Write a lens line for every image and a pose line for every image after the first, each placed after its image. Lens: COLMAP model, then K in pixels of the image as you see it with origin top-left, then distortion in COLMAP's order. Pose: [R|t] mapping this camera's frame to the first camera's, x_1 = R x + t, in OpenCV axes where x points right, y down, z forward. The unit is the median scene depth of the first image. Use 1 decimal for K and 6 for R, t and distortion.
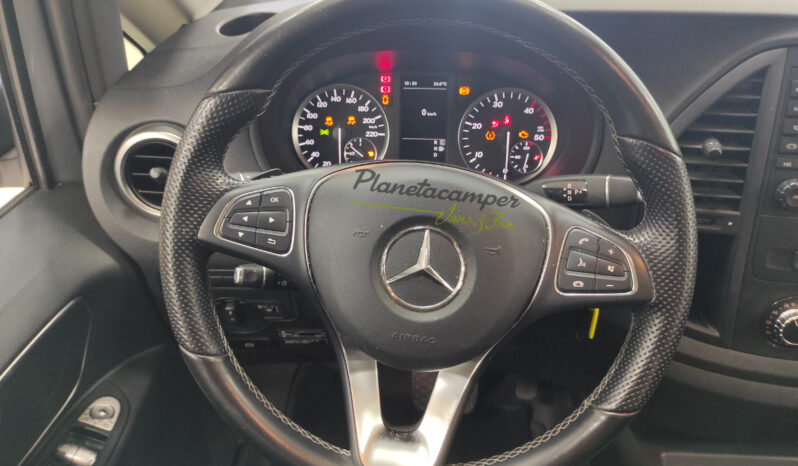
lens RADIAL K [[611.0, 0, 399.0], [0, 611.0, 233.0], [0, 0, 1]] dist [0.027487, -0.042311]
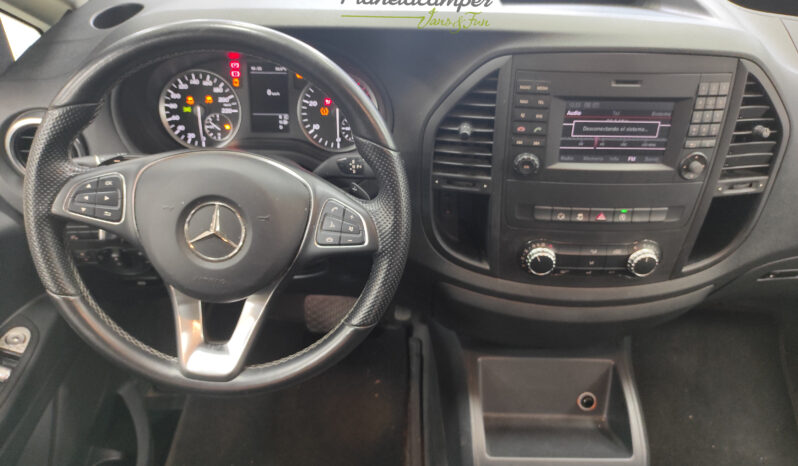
lens RADIAL K [[611.0, 0, 399.0], [0, 611.0, 233.0], [0, 0, 1]] dist [0.027487, -0.042311]
pose [[0.998594, -0.020405, 0.048928, 0.257947], [0.014502, 0.992895, 0.118108, -0.065853], [-0.050991, -0.117233, 0.991795, -0.281231]]
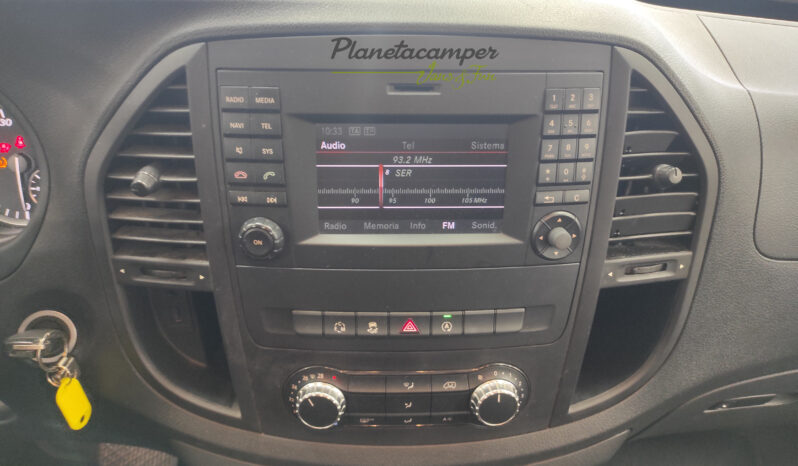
lens RADIAL K [[611.0, 0, 399.0], [0, 611.0, 233.0], [0, 0, 1]] dist [0.027487, -0.042311]
pose [[0.996558, -0.031662, 0.076612, 0.652618], [0.032971, 0.999330, -0.015888, -0.044687], [-0.076057, 0.018360, 0.996934, 0.207484]]
